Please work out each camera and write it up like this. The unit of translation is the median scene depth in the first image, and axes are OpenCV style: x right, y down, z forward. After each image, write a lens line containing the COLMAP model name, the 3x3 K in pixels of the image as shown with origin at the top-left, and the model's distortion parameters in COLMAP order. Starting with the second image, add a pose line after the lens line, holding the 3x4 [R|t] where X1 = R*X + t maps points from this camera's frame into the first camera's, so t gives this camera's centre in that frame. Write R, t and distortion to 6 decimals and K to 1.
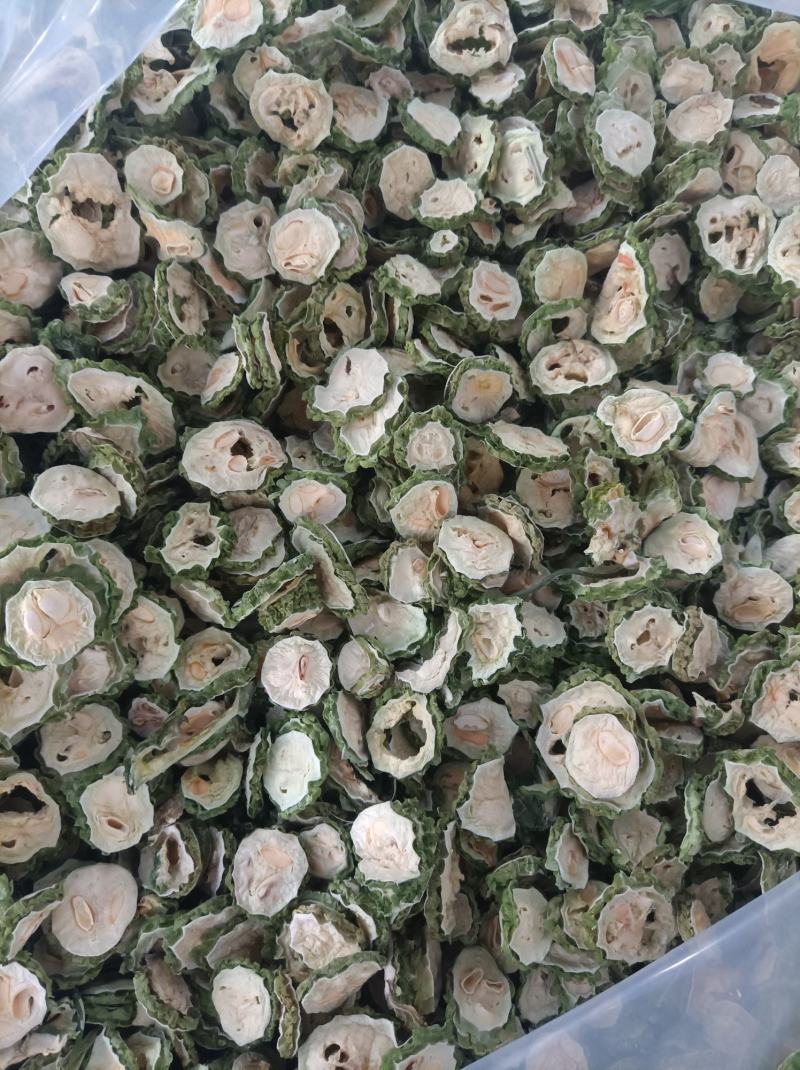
lens RADIAL K [[815.9, 0, 404.6], [0, 815.9, 532.3], [0, 0, 1]] dist [0.075742, -0.161576]
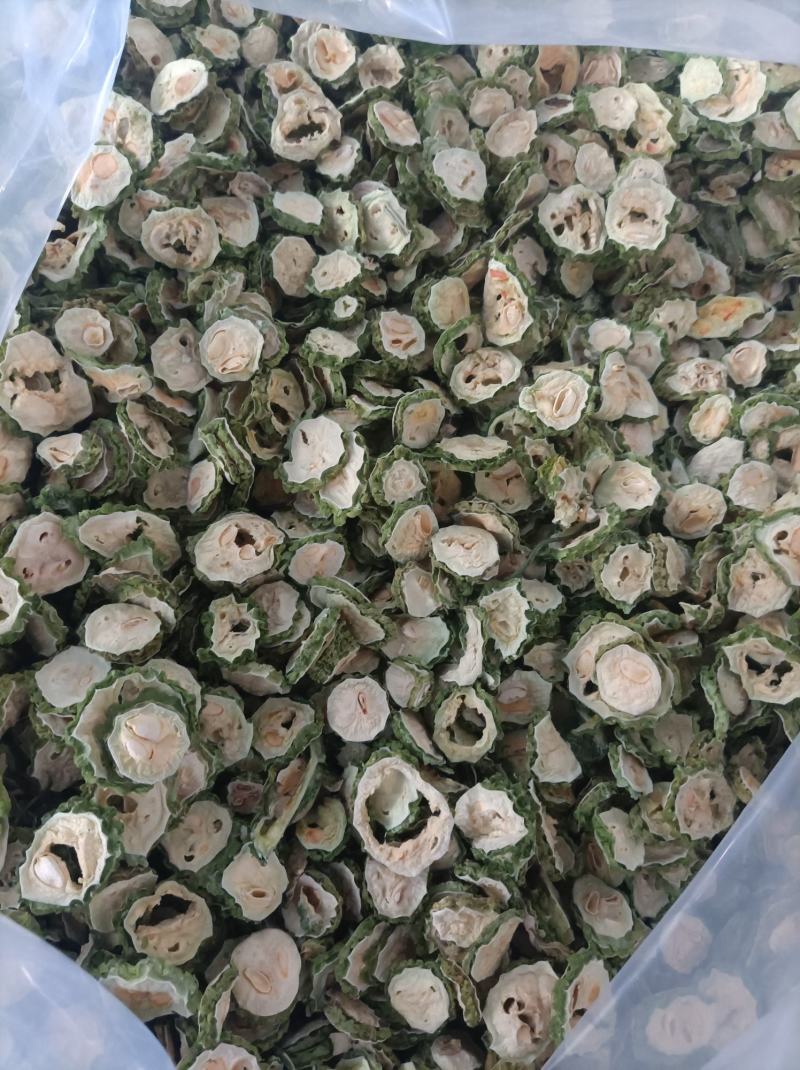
lens RADIAL K [[804.2, 0, 403.0], [0, 804.2, 533.3], [0, 0, 1]] dist [0.069422, -0.124014]
pose [[0.934532, -0.338518, 0.109798, -0.112250], [0.339378, 0.940582, 0.011333, -0.046787], [-0.107111, 0.026672, 0.993889, -0.117436]]
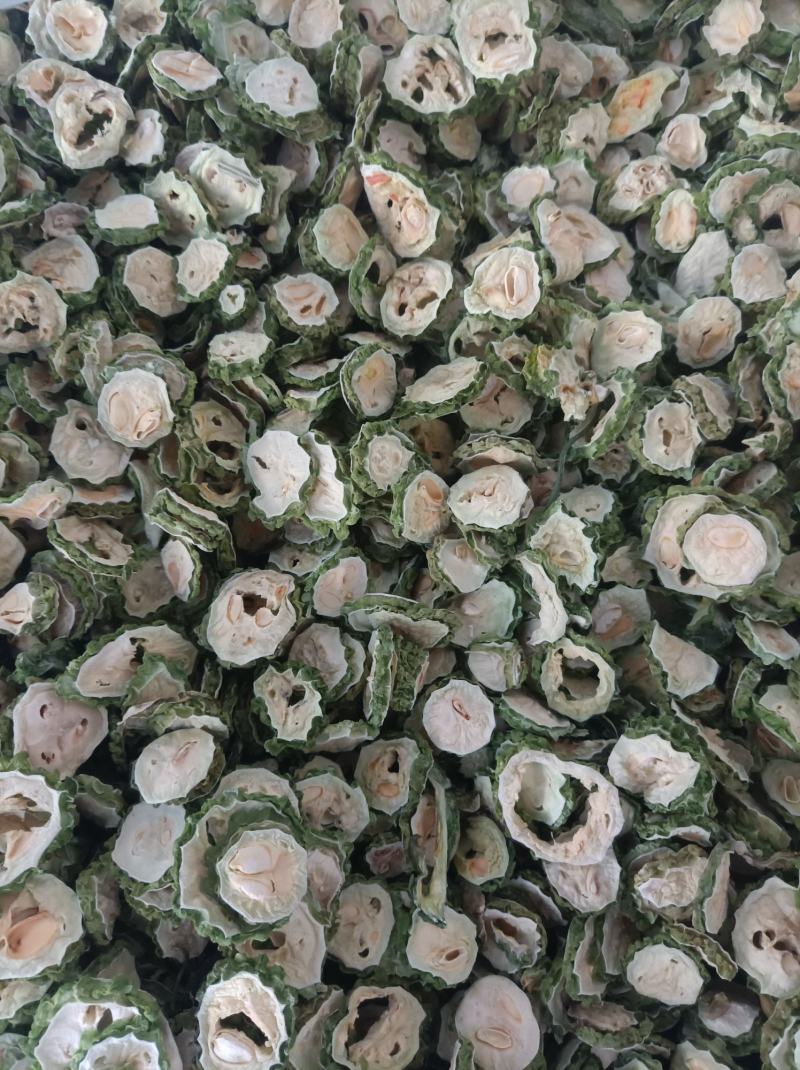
lens RADIAL K [[815.9, 0, 404.6], [0, 815.9, 532.3], [0, 0, 1]] dist [0.075742, -0.161576]
pose [[0.684502, -0.727280, 0.050196, -0.063260], [0.722556, 0.685974, 0.085745, -0.110673], [-0.096793, -0.022423, 0.995052, 0.027057]]
